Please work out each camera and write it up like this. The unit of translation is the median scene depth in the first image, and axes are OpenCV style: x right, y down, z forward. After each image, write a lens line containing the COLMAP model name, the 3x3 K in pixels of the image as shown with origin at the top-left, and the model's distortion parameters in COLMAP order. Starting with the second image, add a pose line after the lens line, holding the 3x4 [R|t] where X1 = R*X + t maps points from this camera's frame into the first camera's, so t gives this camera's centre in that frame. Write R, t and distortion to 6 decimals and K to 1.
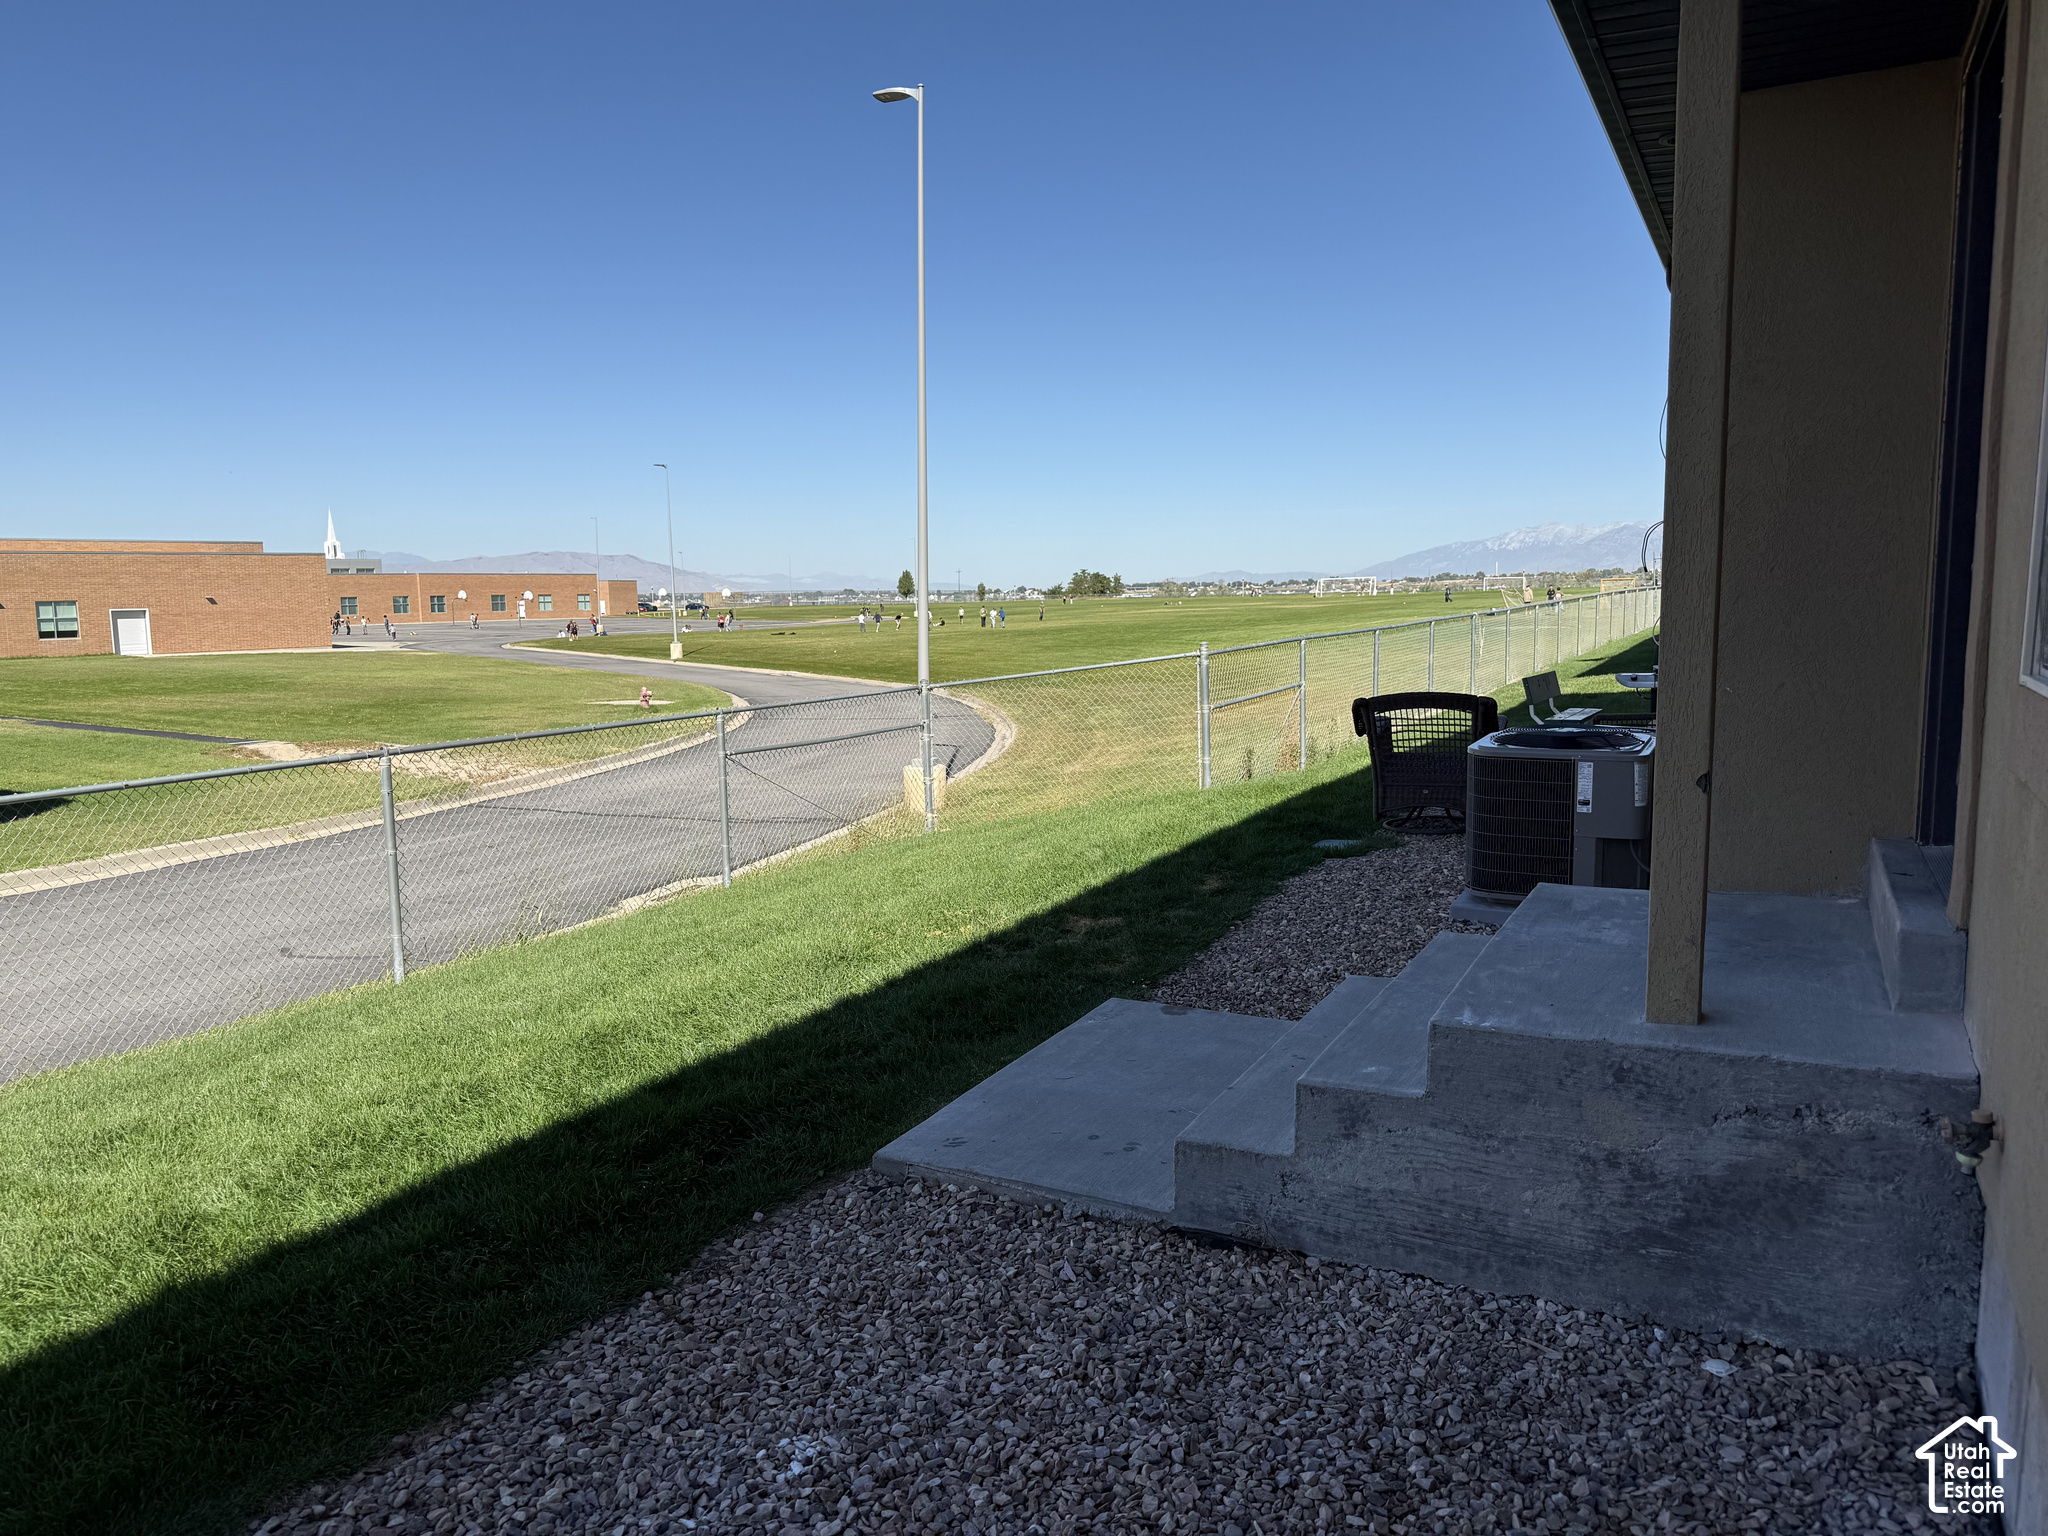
lens RADIAL K [[1460.7, 0, 1024.0], [0, 1460.7, 768.0], [0, 0, 1]] dist [-0.000398, -0.000079]
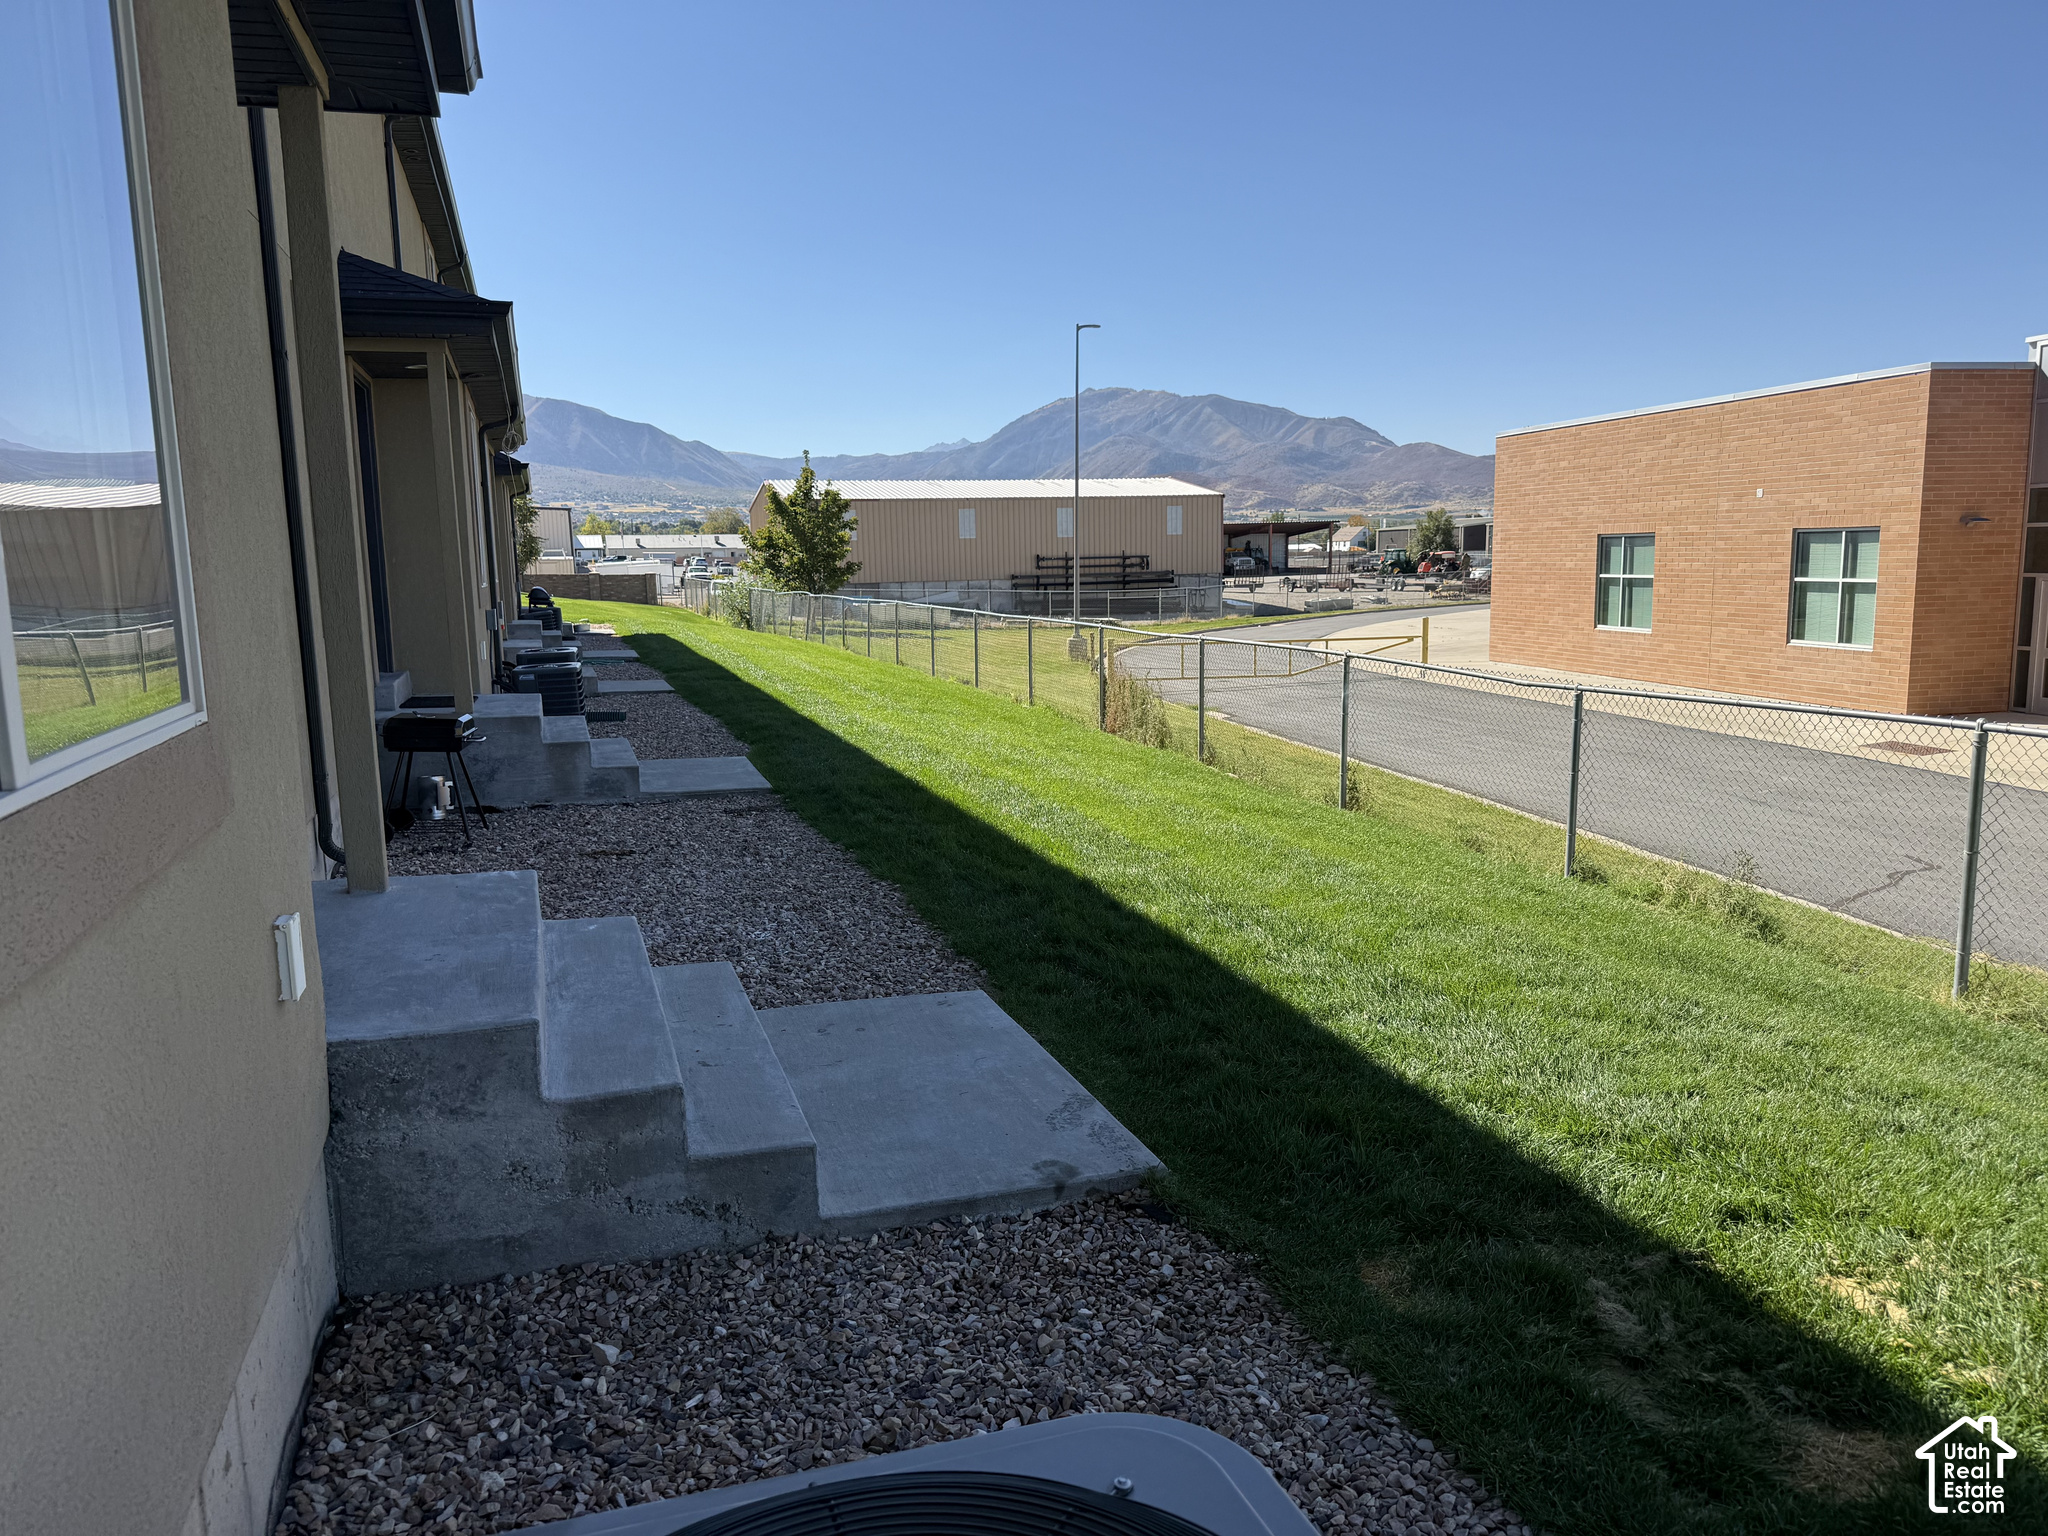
lens RADIAL K [[1428.3, 0, 1024.0], [0, 1428.3, 768.0], [0, 0, 1]] dist [0.000620, -0.000138]
pose [[-0.699491, 0.129486, -0.702812, 0.574376], [-0.068843, 0.966665, 0.246617, -0.190488], [0.711317, 0.220890, -0.667259, 1.413756]]
